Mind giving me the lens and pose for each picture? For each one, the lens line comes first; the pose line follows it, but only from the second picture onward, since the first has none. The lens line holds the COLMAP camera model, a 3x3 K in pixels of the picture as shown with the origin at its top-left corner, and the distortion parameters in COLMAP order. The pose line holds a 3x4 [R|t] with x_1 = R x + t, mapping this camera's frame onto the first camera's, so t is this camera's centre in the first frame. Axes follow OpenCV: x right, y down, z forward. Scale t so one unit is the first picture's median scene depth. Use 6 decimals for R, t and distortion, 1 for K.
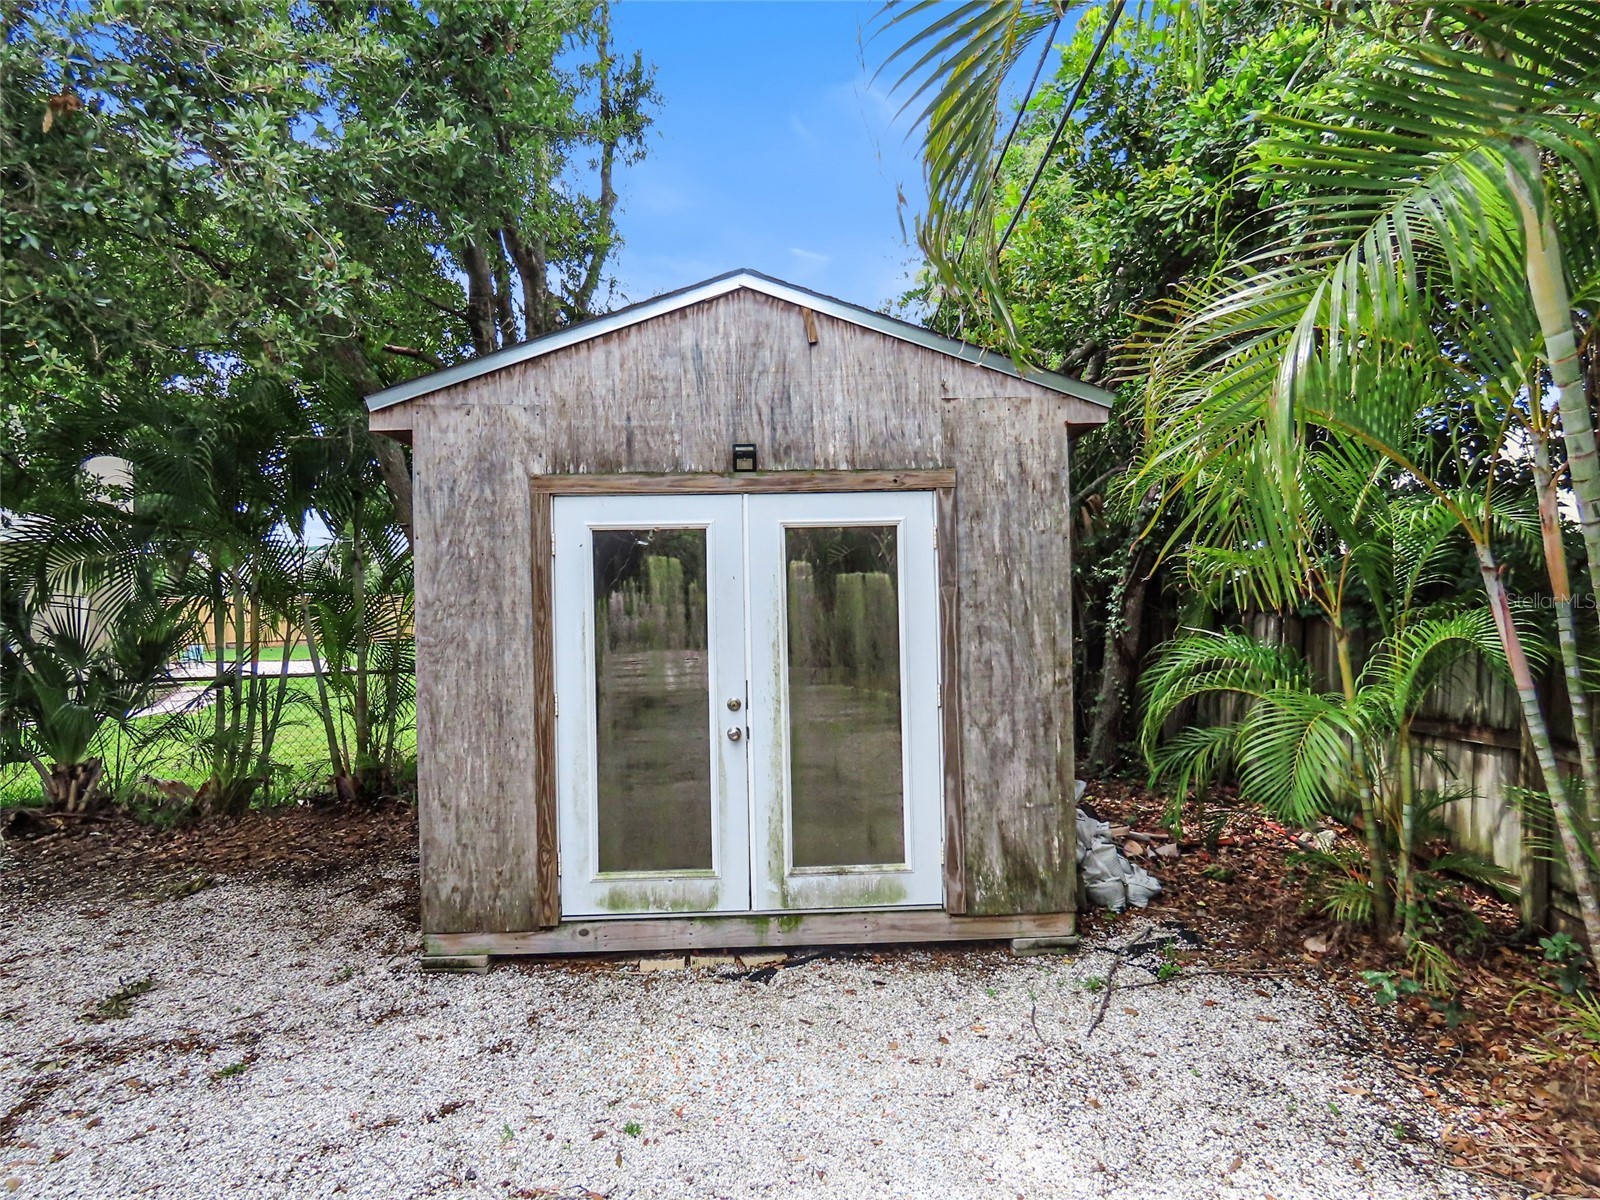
lens RADIAL K [[1003.0, 0, 798.4], [0, 1003.0, 599.1], [0, 0, 1]] dist [-0.007993, -0.003438]
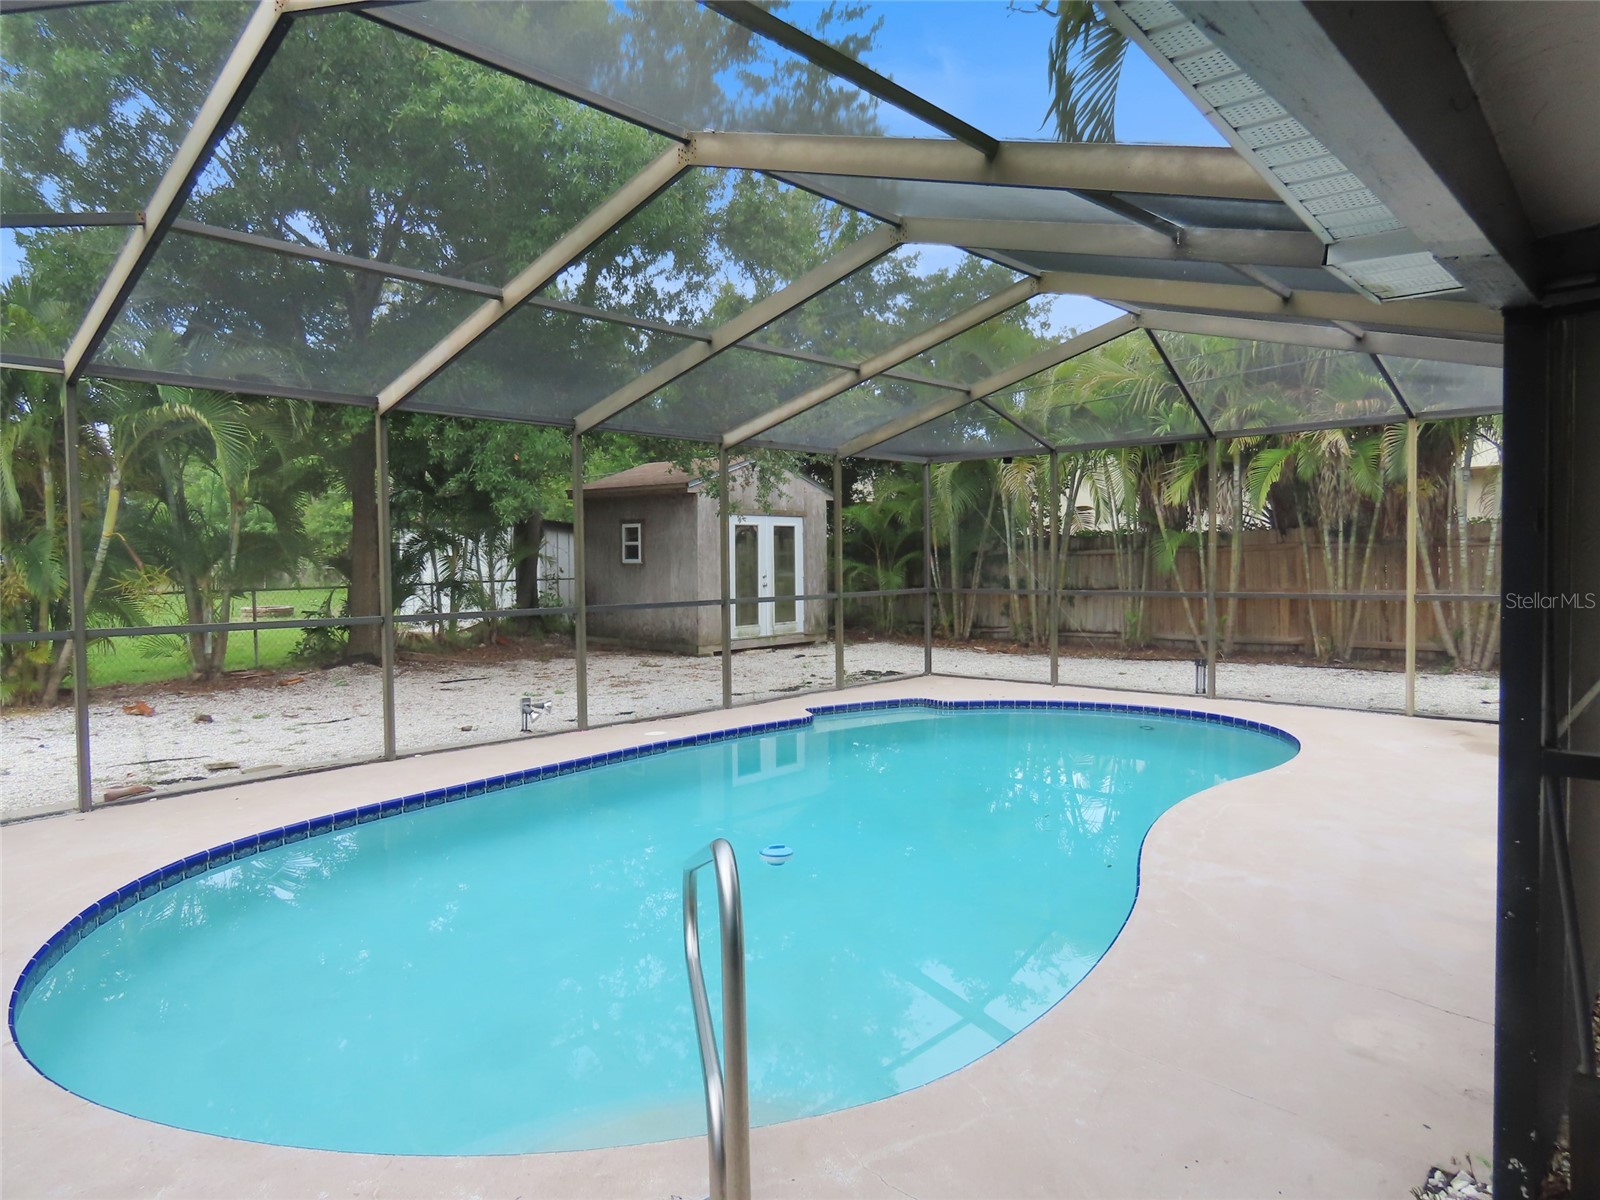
lens RADIAL K [[1003.0, 0, 799.6], [0, 1003.0, 595.5], [0, 0, 1]] dist [-0.007993, -0.003438]
pose [[0.689554, -0.015586, 0.724066, -2.485223], [-0.009773, 0.999477, 0.030821, 0.061647], [-0.724168, -0.028329, 0.689041, -1.479530]]
